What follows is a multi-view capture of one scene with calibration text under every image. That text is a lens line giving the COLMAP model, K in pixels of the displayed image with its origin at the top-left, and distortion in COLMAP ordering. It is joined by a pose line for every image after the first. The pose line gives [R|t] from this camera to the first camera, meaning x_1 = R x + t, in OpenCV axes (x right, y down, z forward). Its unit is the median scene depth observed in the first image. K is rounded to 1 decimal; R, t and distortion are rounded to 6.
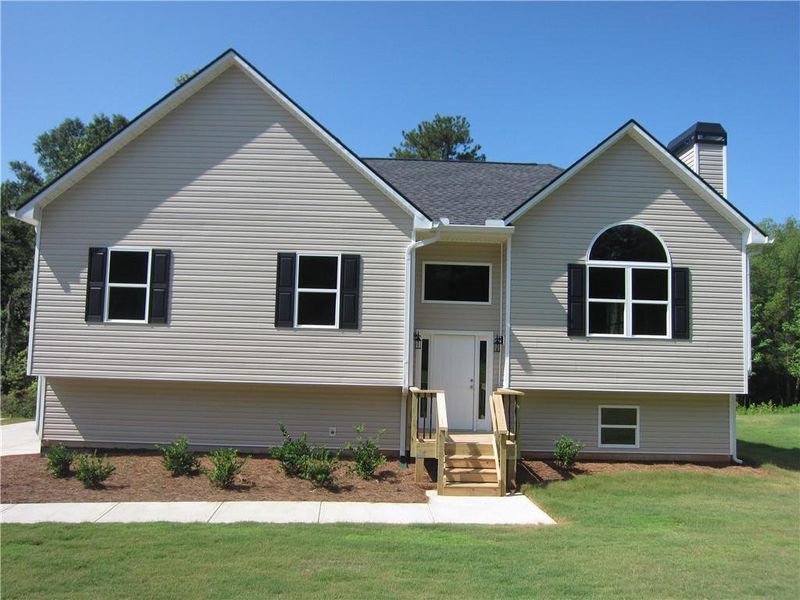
lens RADIAL K [[659.7, 0, 395.4], [0, 659.7, 300.5], [0, 0, 1]] dist [-0.063595, 0.018187]
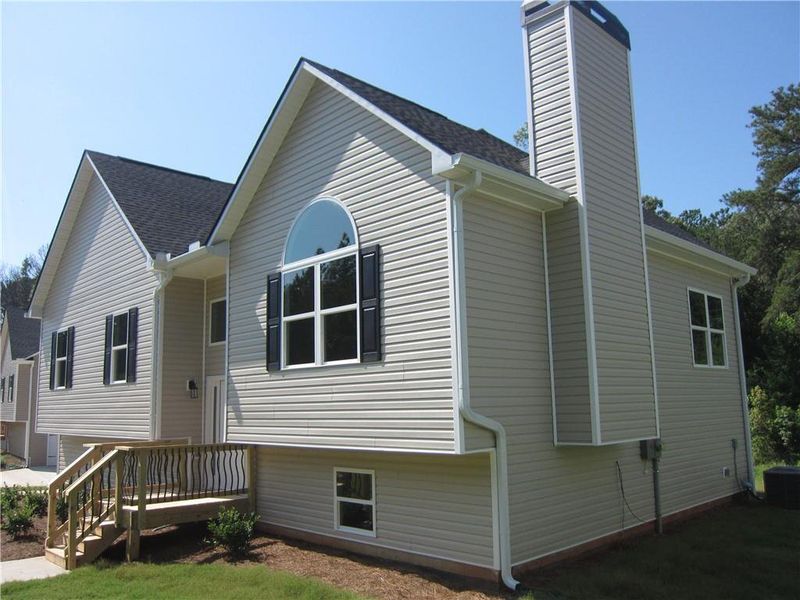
lens RADIAL K [[659.7, 0, 400.3], [0, 659.7, 305.1], [0, 0, 1]] dist [-0.063595, 0.018187]
pose [[0.679150, -0.154185, -0.717623, 0.908056], [0.102042, 0.988027, -0.115711, 0.080795], [0.726872, 0.005357, 0.686752, 0.594498]]
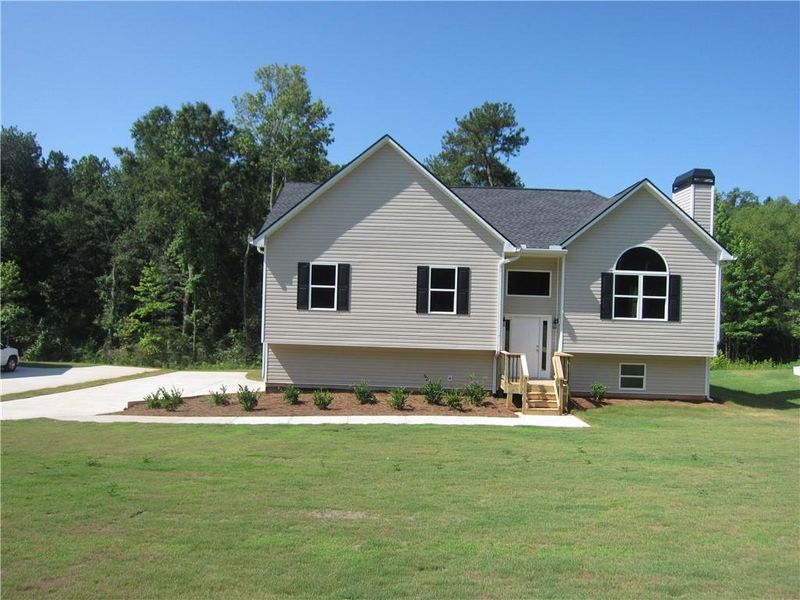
lens RADIAL K [[659.7, 0, 400.2], [0, 659.7, 300.1], [0, 0, 1]] dist [-0.063595, 0.018187]
pose [[0.999247, 0.003808, -0.038622, -0.154617], [-0.001065, 0.997491, 0.070783, -0.100630], [0.038795, -0.070689, 0.996744, -0.573916]]
